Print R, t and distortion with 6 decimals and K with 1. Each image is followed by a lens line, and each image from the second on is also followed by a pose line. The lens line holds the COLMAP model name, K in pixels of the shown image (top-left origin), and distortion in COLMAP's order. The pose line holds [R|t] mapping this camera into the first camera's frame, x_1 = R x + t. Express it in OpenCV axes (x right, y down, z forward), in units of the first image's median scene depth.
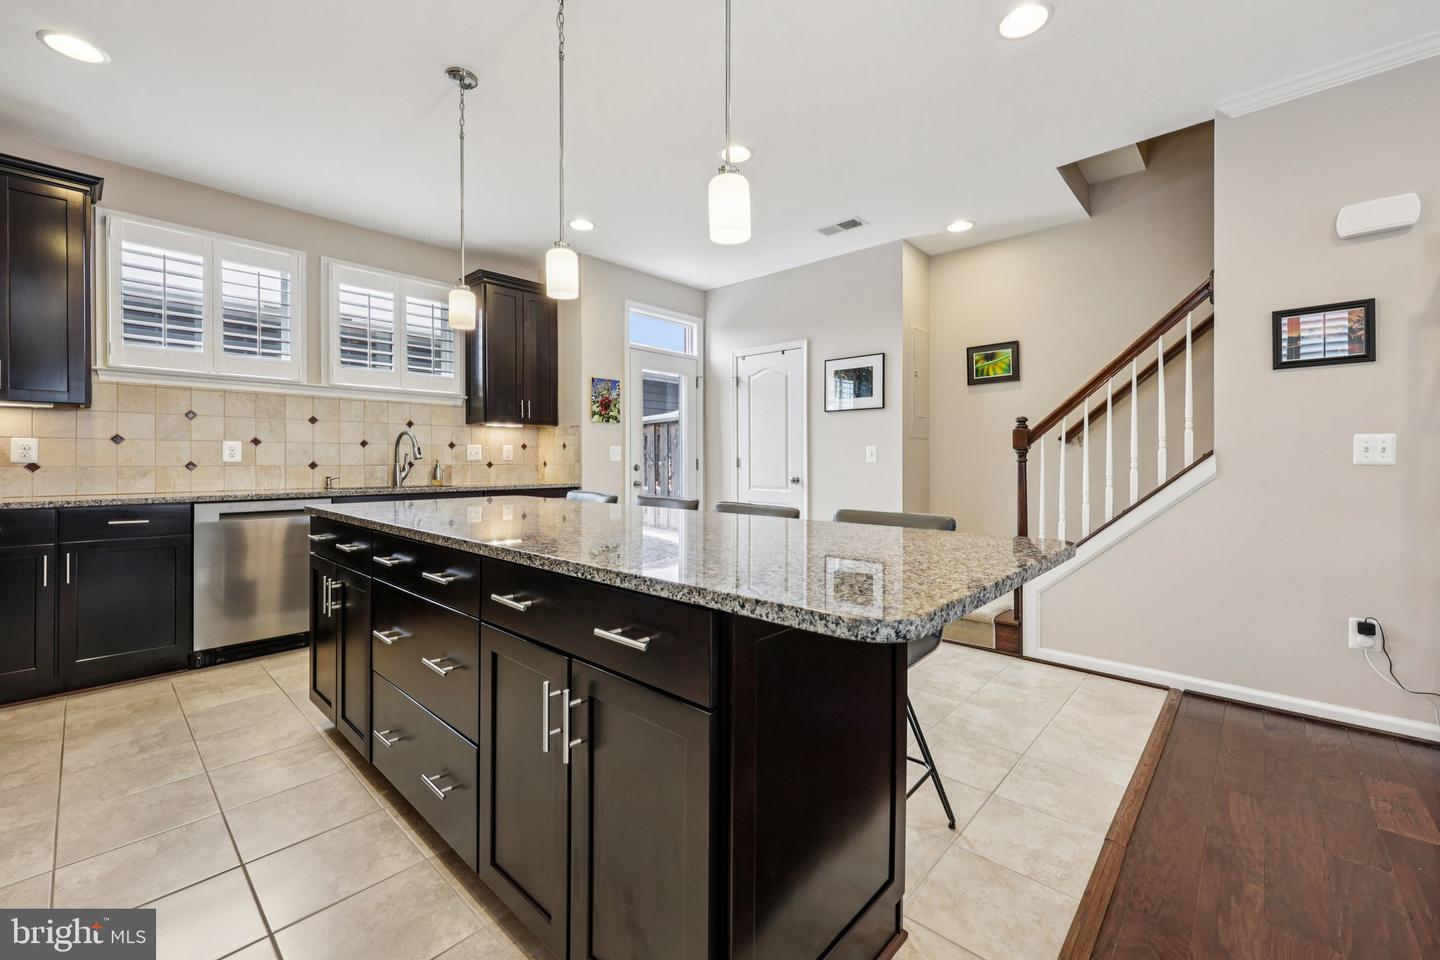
lens RADIAL K [[588.6, 0, 723.3], [0, 588.6, 459.6], [0, 0, 1]] dist [0.000402, 0.000477]
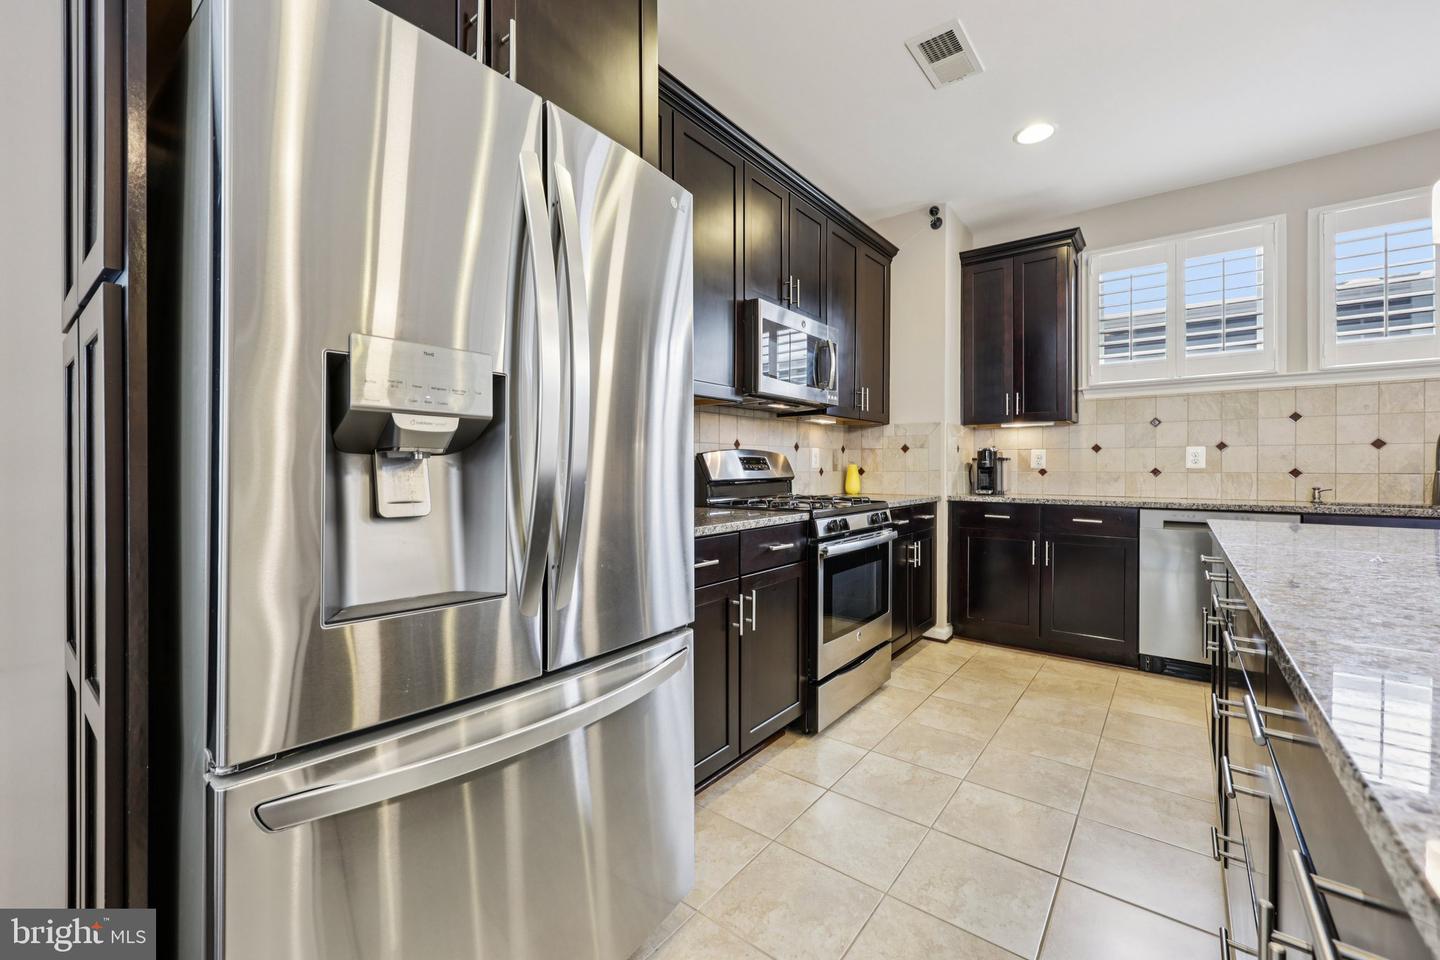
lens RADIAL K [[588.6, 0, 719.5], [0, 588.6, 468.9], [0, 0, 1]] dist [0.000402, 0.000477]
pose [[0.077708, 0.004016, -0.996968, 0.058465], [0.002786, 0.999987, 0.004246, -0.001445], [0.996972, -0.003108, 0.077696, 0.169685]]
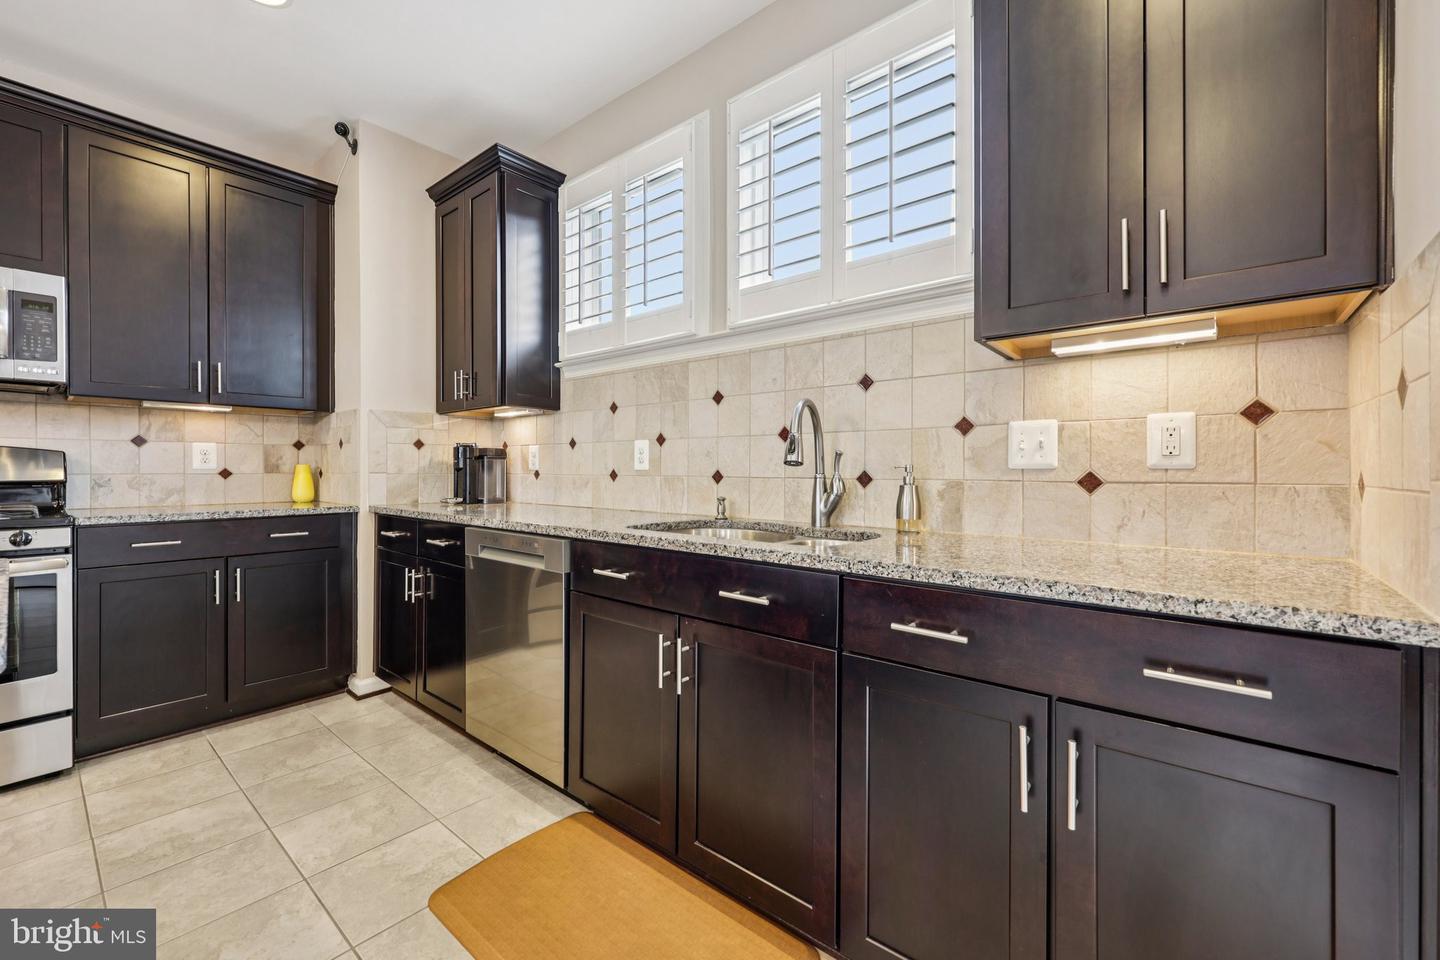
lens RADIAL K [[588.6, 0, 719.7], [0, 588.6, 473.1], [0, 0, 1]] dist [0.000402, 0.000477]
pose [[0.041428, 0.009474, -0.999097, -0.146593], [0.001534, 0.999953, 0.009546, 0.000992], [0.999140, -0.001928, 0.041412, 1.136130]]
